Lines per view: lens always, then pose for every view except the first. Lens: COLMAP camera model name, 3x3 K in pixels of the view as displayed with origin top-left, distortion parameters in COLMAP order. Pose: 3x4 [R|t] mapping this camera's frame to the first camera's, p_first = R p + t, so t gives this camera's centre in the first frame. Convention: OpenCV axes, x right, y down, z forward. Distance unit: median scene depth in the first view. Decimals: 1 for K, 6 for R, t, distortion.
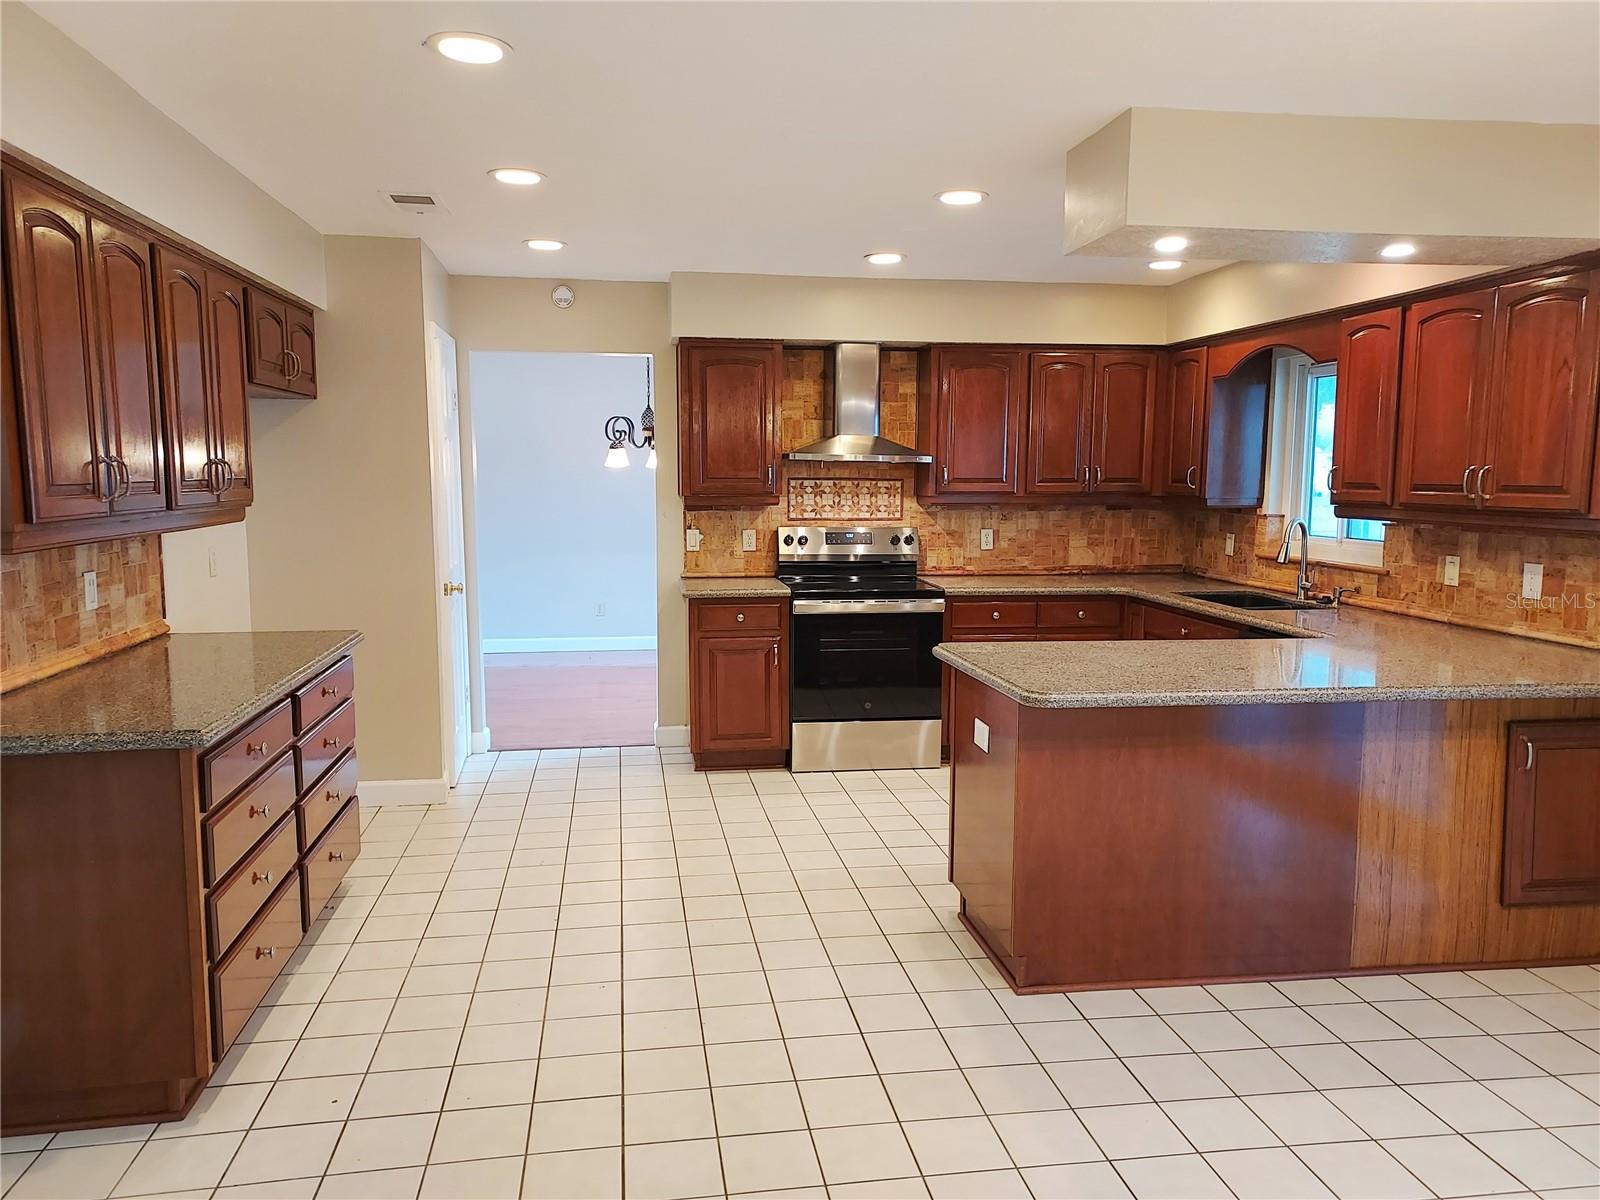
lens RADIAL K [[1155.6, 0, 795.1], [0, 1155.6, 607.0], [0, 0, 1]] dist [0.065462, -0.047001]
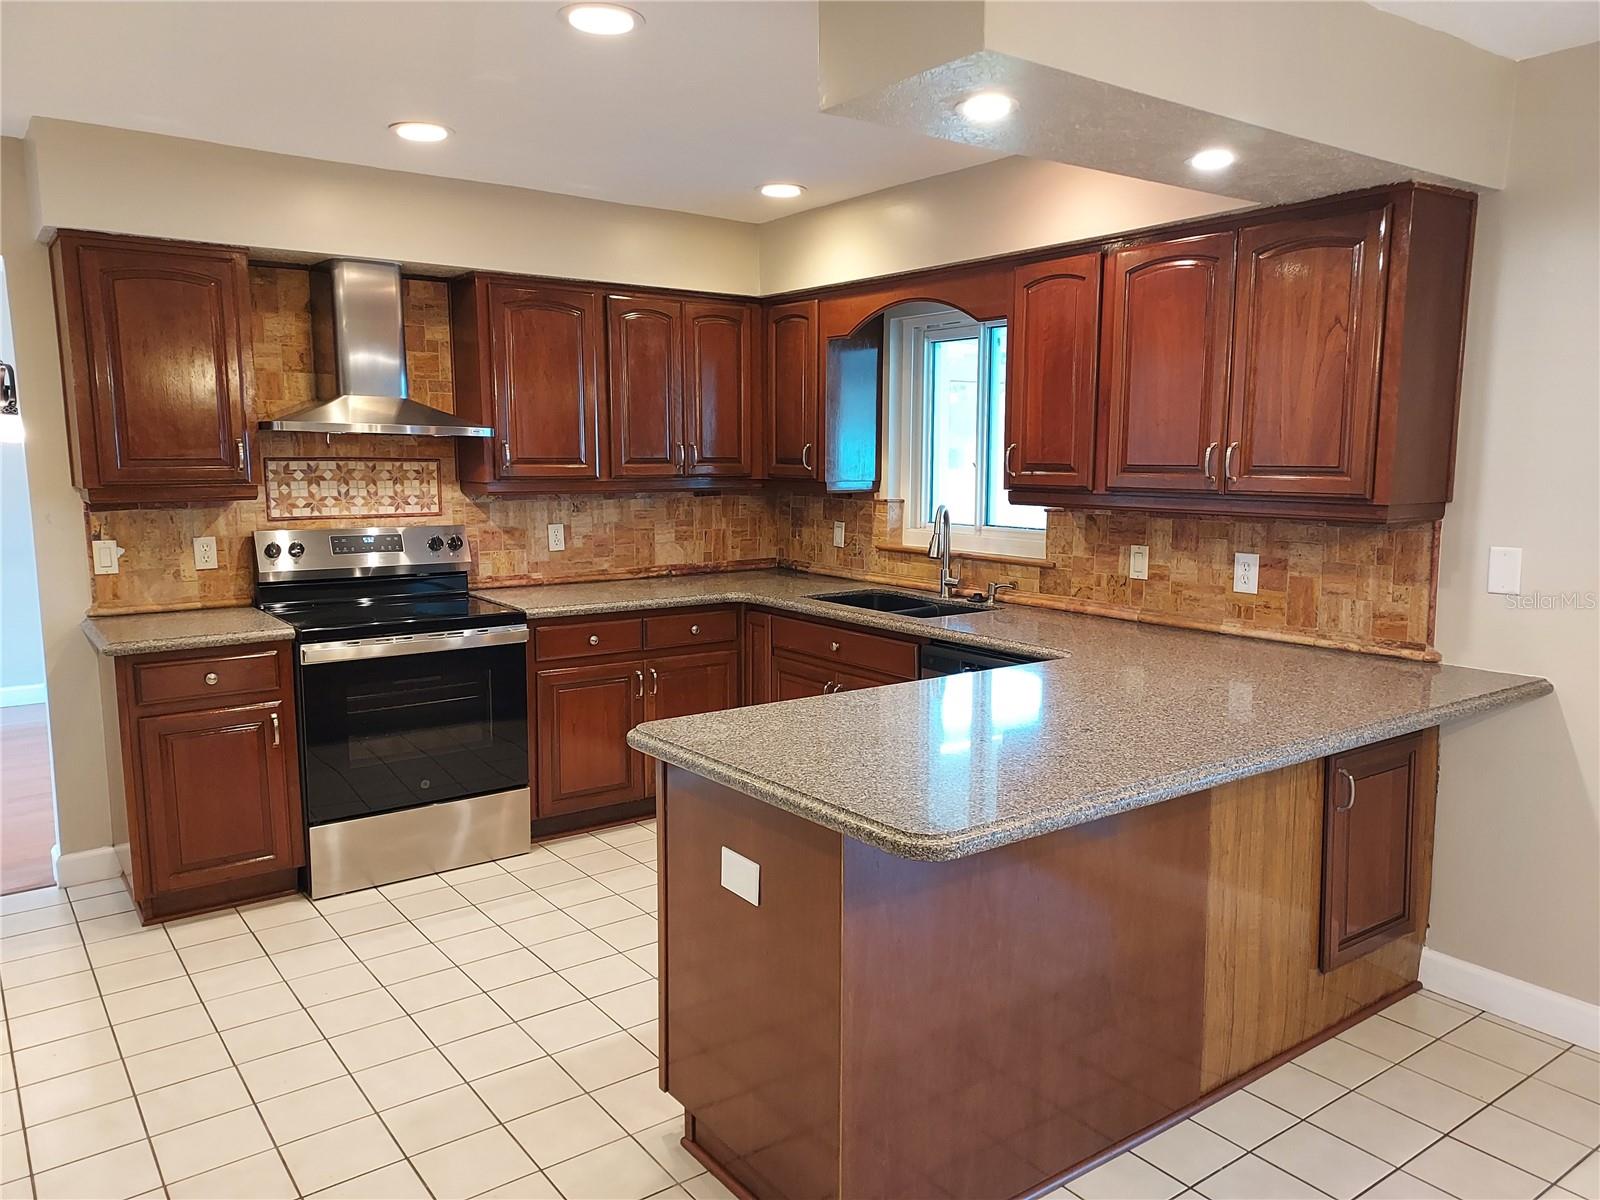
lens RADIAL K [[1155.6, 0, 802.0], [0, 1155.6, 603.6], [0, 0, 1]] dist [0.065462, -0.047001]
pose [[0.882770, -0.066020, 0.465143, -0.057037], [0.057692, 0.997817, 0.032135, -0.033661], [-0.466249, -0.001533, 0.884652, 0.273232]]
